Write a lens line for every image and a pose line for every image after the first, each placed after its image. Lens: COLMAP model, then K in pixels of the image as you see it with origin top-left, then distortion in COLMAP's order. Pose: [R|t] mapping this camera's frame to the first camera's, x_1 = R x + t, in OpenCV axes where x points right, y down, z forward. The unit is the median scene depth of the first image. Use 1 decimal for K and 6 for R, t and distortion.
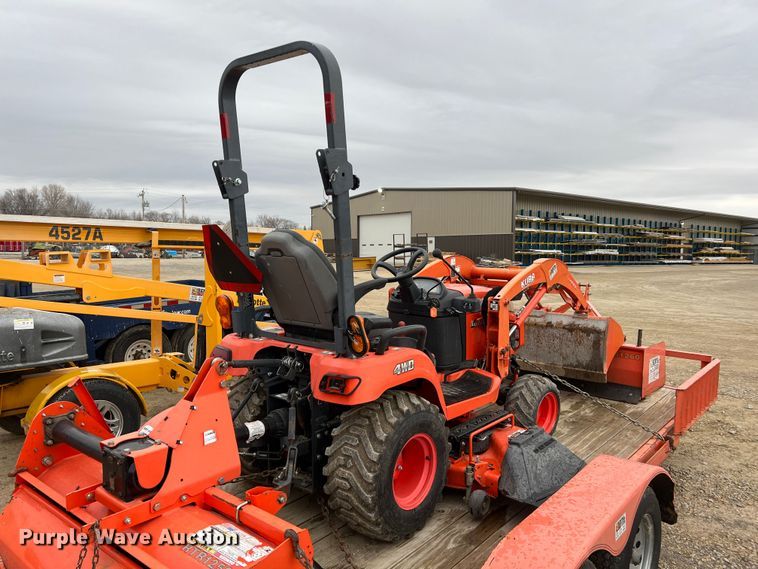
lens RADIAL K [[567.8, 0, 376.8], [0, 567.8, 278.6], [0, 0, 1]] dist [0.043822, -0.042033]
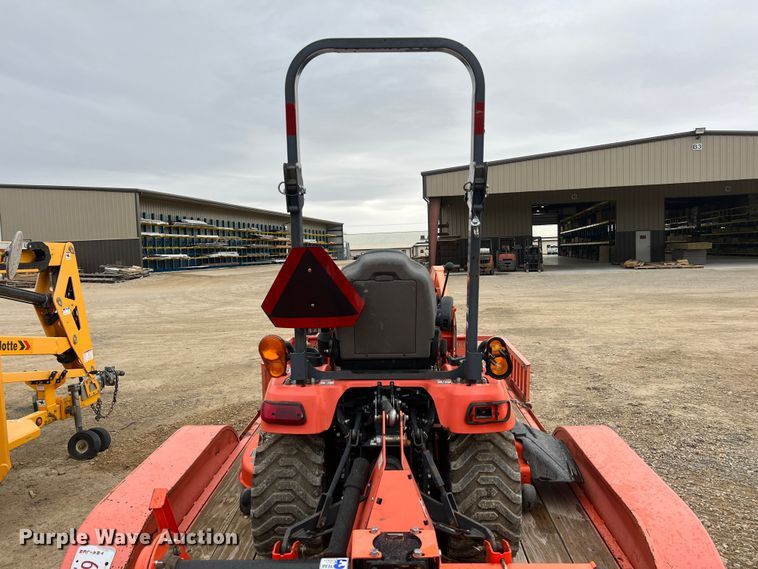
lens RADIAL K [[567.8, 0, 381.7], [0, 567.8, 283.0], [0, 0, 1]] dist [0.043822, -0.042033]
pose [[0.769263, -0.069669, 0.635123, -0.381039], [0.067802, 0.997326, 0.027279, -0.031417], [-0.635325, 0.022077, 0.771929, 0.182591]]
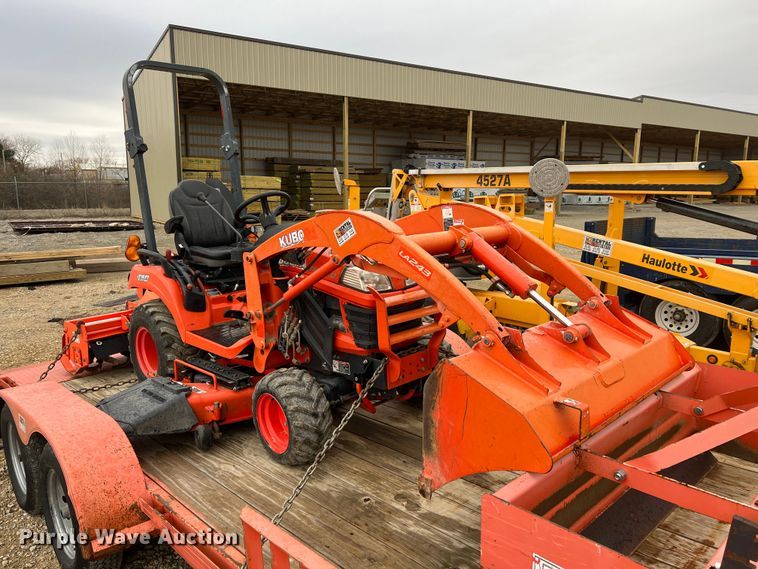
lens RADIAL K [[567.8, 0, 375.9], [0, 567.8, 291.1], [0, 0, 1]] dist [0.043822, -0.042033]
pose [[-0.090517, 0.165115, -0.982112, 0.708356], [-0.052120, 0.984023, 0.170240, -0.041211], [0.994530, 0.066597, -0.080465, 0.861663]]
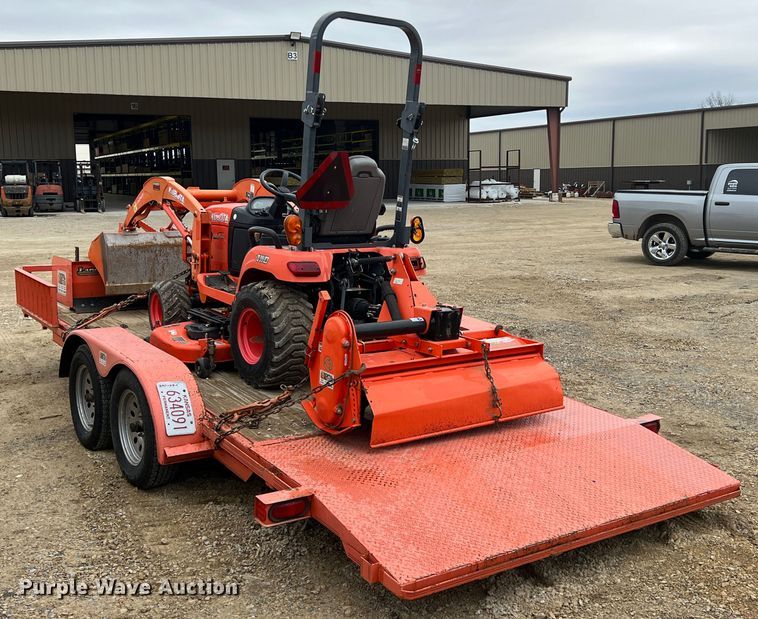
lens RADIAL K [[852.7, 0, 374.5], [0, 852.7, 312.7], [0, 0, 1]] dist [0.064769, 0.000000]
pose [[0.241856, -0.164213, 0.956316, -1.090667], [0.053003, 0.986340, 0.155964, -0.020070], [-0.968863, 0.012967, 0.247256, 0.266925]]
